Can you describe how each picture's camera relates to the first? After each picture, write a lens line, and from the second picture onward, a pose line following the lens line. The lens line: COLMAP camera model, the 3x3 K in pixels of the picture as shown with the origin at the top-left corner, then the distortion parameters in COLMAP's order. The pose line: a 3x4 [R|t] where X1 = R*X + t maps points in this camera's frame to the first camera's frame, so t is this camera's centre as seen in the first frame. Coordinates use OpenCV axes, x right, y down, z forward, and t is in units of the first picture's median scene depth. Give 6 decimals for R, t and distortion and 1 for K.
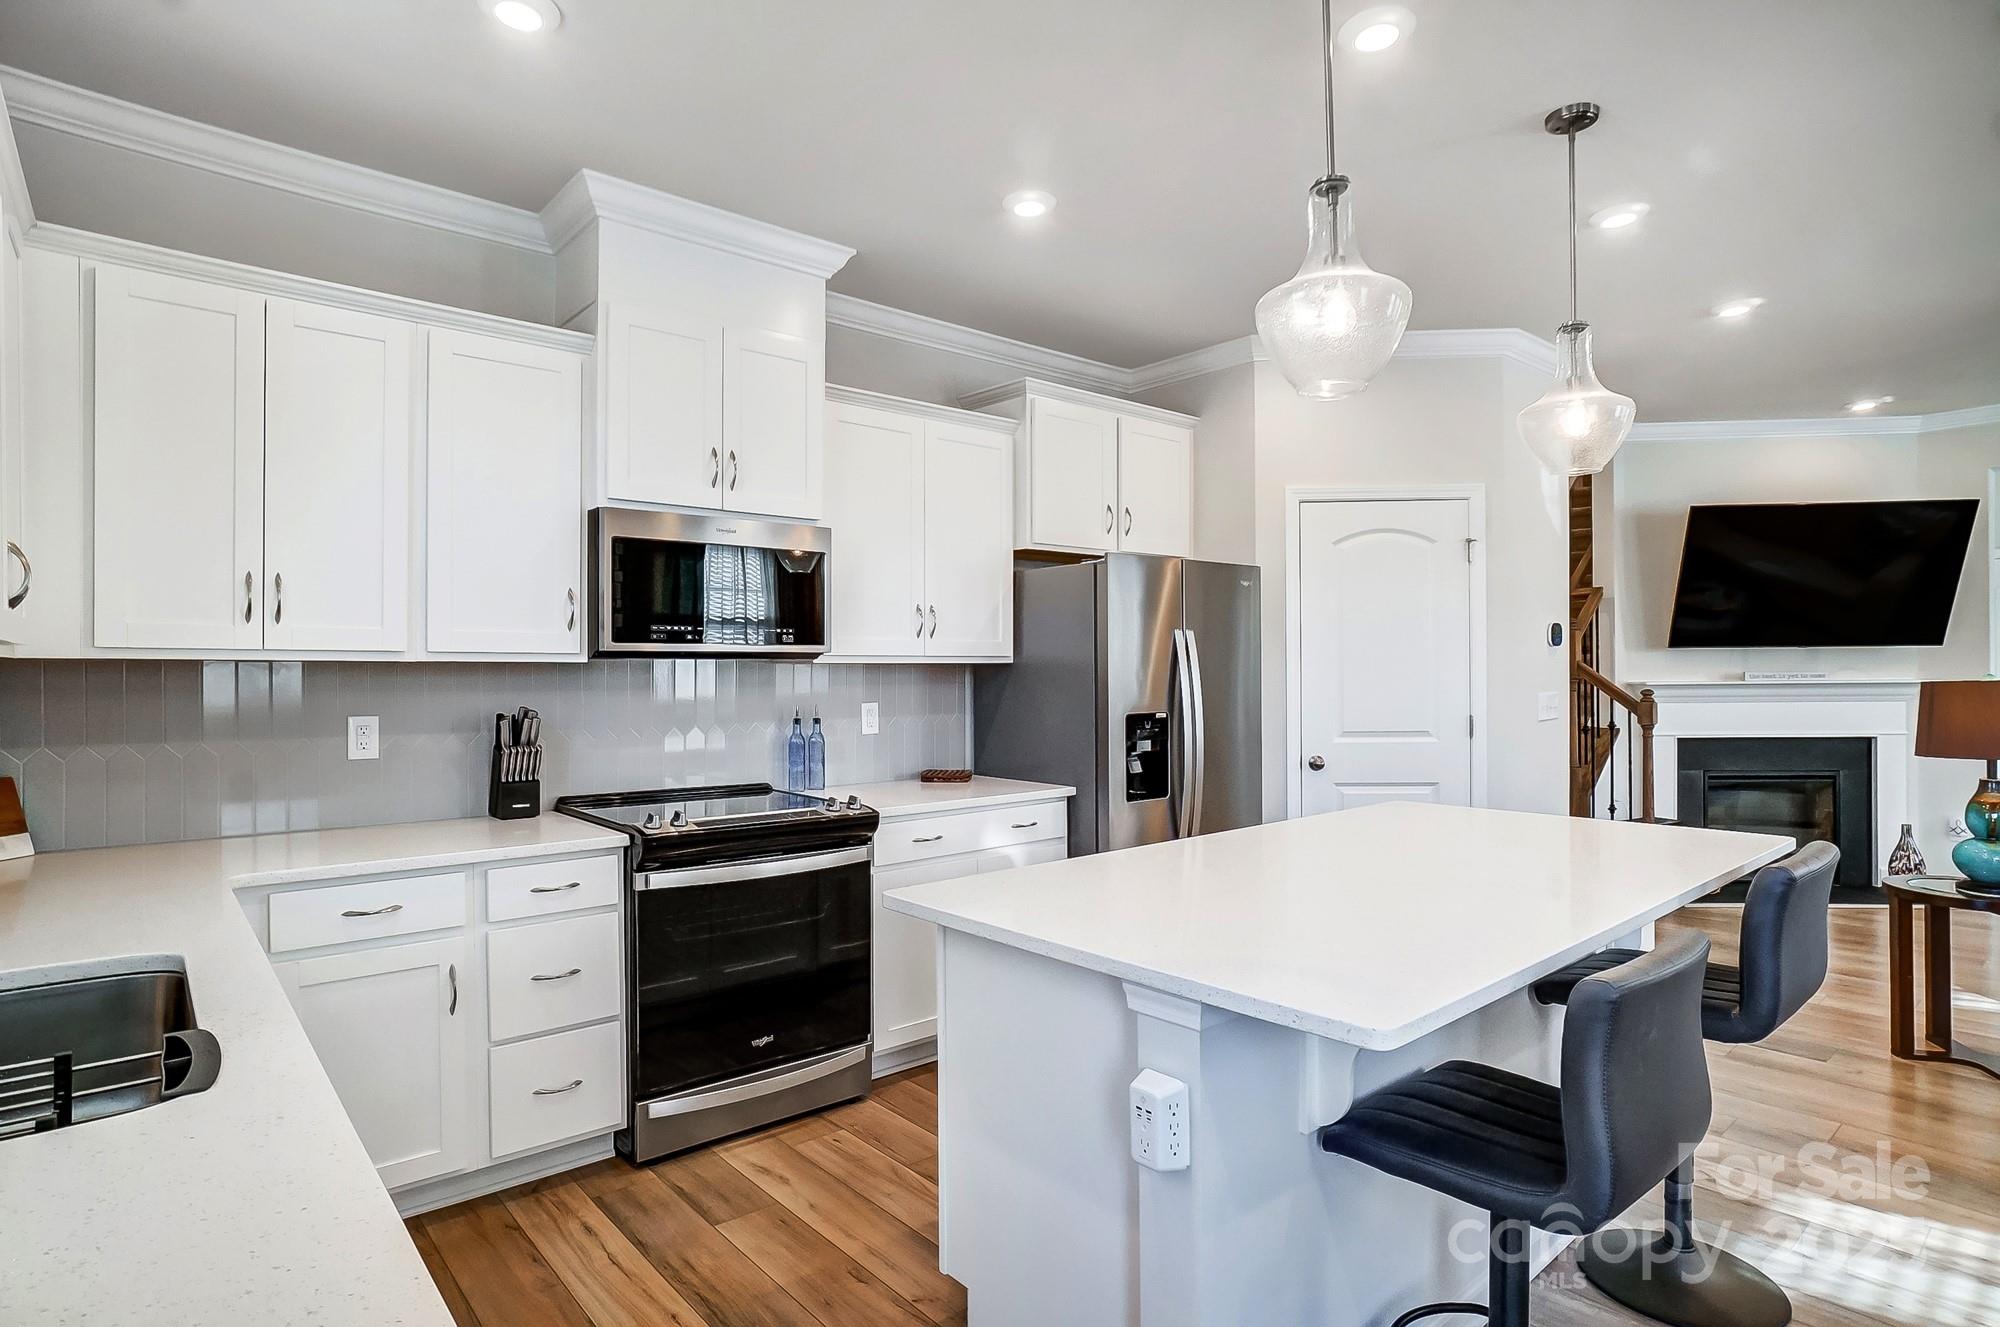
lens RADIAL K [[1057.0, 0, 987.5], [0, 1057.0, 673.8], [0, 0, 1]] dist [-0.006405, -0.002346]
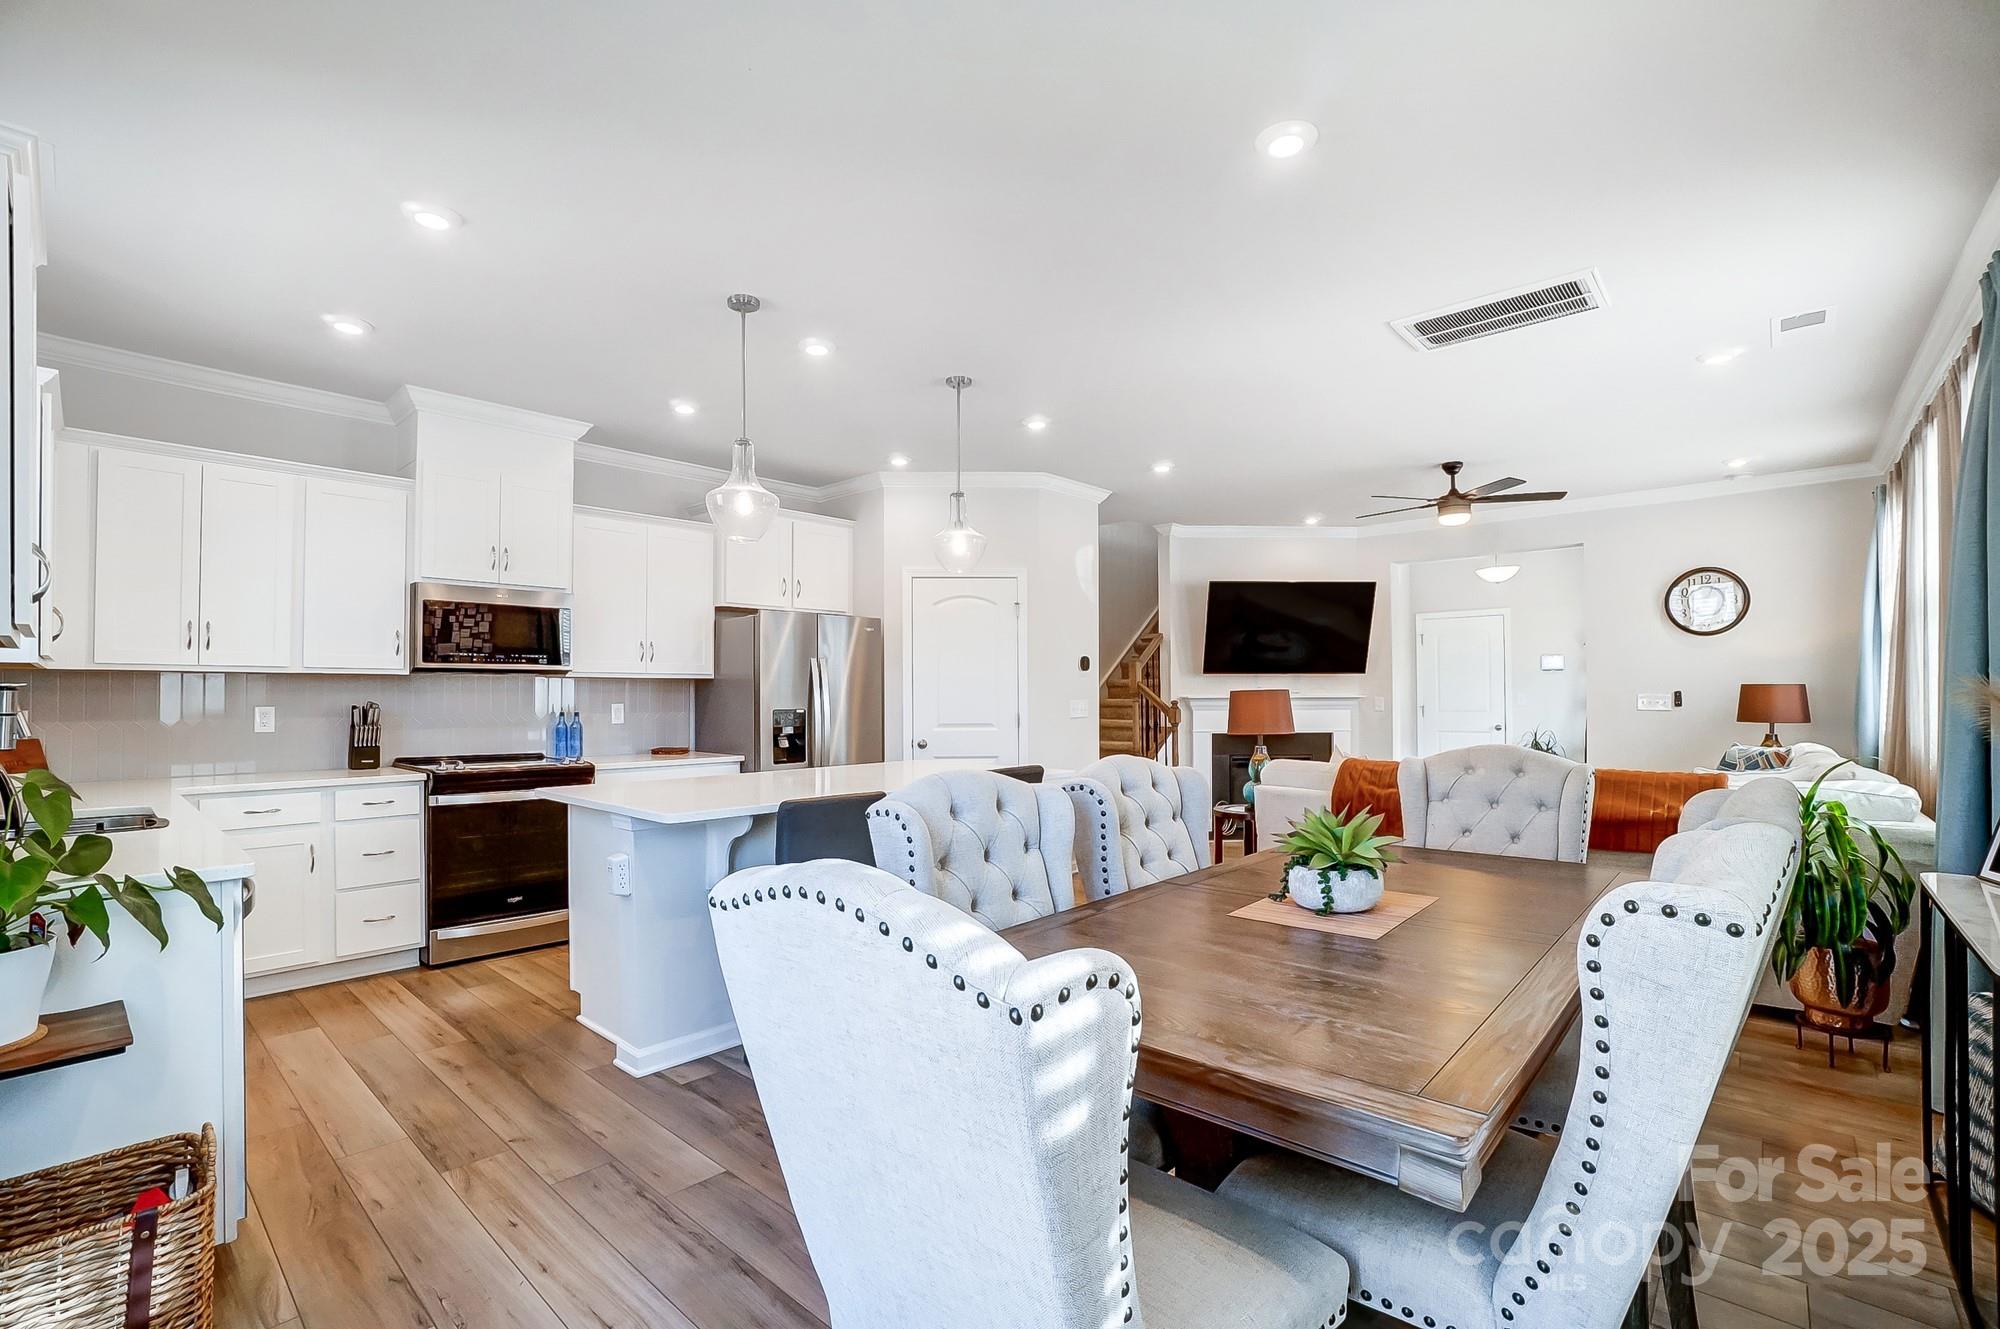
lens RADIAL K [[898.9, 0, 972.4], [0, 898.9, 688.3], [0, 0, 1]] dist [-0.018191, 0.005586]
pose [[0.994311, 0.005617, 0.106372, 0.344364], [-0.004711, 0.999951, -0.008760, 0.018440], [-0.106416, 0.008209, 0.994288, -0.481286]]
